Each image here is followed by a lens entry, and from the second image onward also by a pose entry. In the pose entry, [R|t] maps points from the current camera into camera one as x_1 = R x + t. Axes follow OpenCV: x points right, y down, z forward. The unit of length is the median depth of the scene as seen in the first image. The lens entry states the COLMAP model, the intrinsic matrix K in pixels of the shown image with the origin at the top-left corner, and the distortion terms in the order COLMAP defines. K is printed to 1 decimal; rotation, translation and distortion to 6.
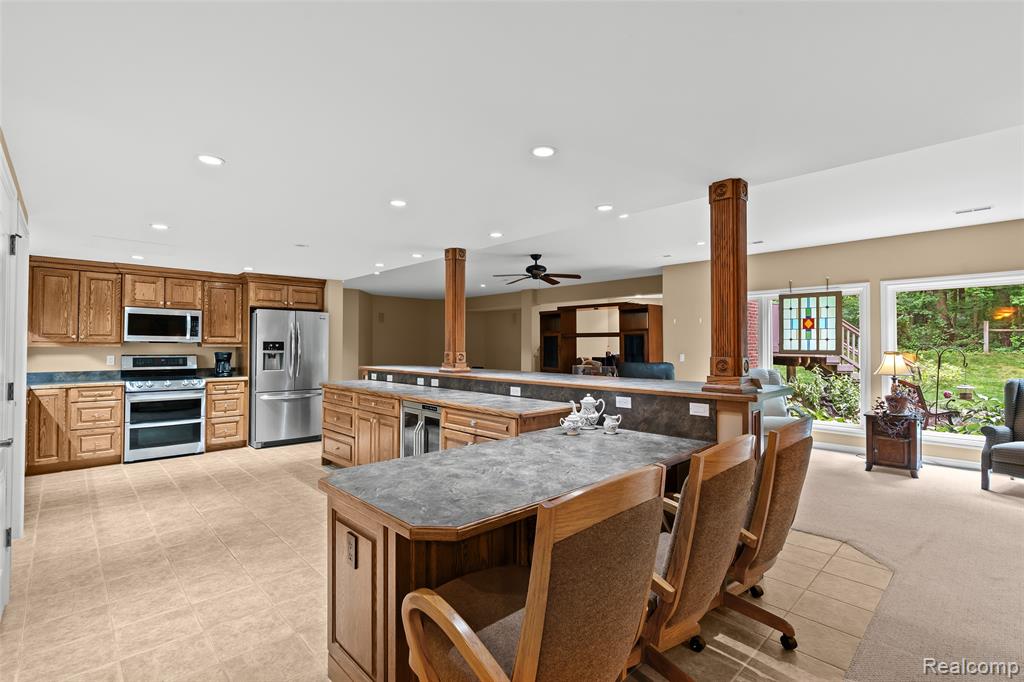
lens RADIAL K [[464.9, 0, 512.9], [0, 464.9, 338.1], [0, 0, 1]] dist [-0.016871, 0.005781]
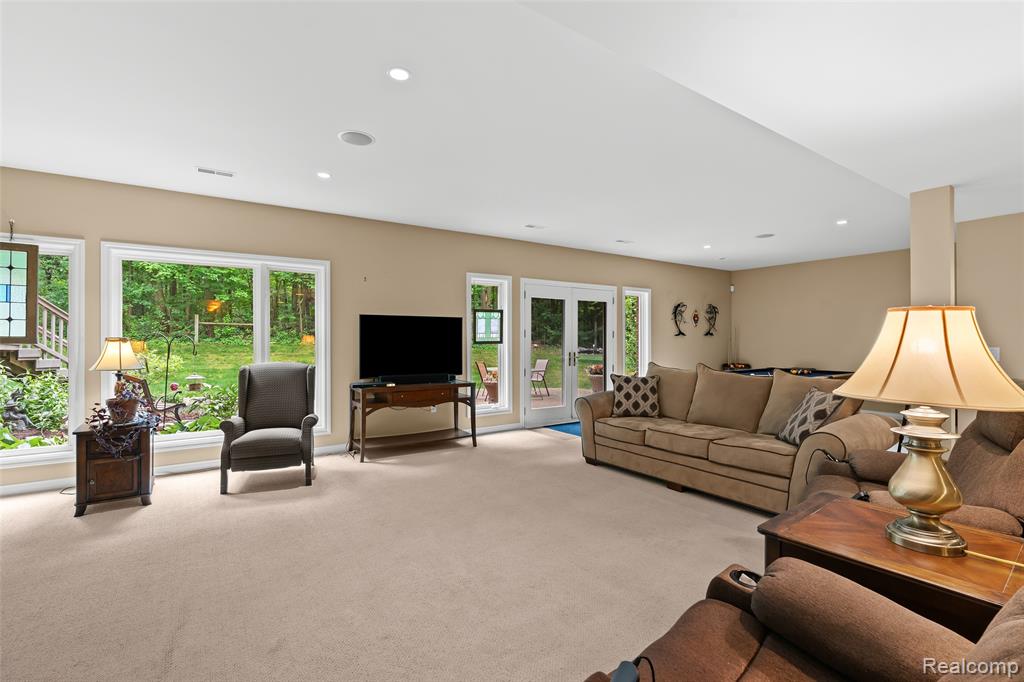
lens RADIAL K [[464.9, 0, 512.9], [0, 464.9, 338.1], [0, 0, 1]] dist [-0.016871, 0.005781]
pose [[0.160487, -0.000031, 0.987038, 0.179077], [-0.016212, 0.999865, 0.002668, 0.015802], [-0.986905, -0.016430, 0.160465, 0.231447]]
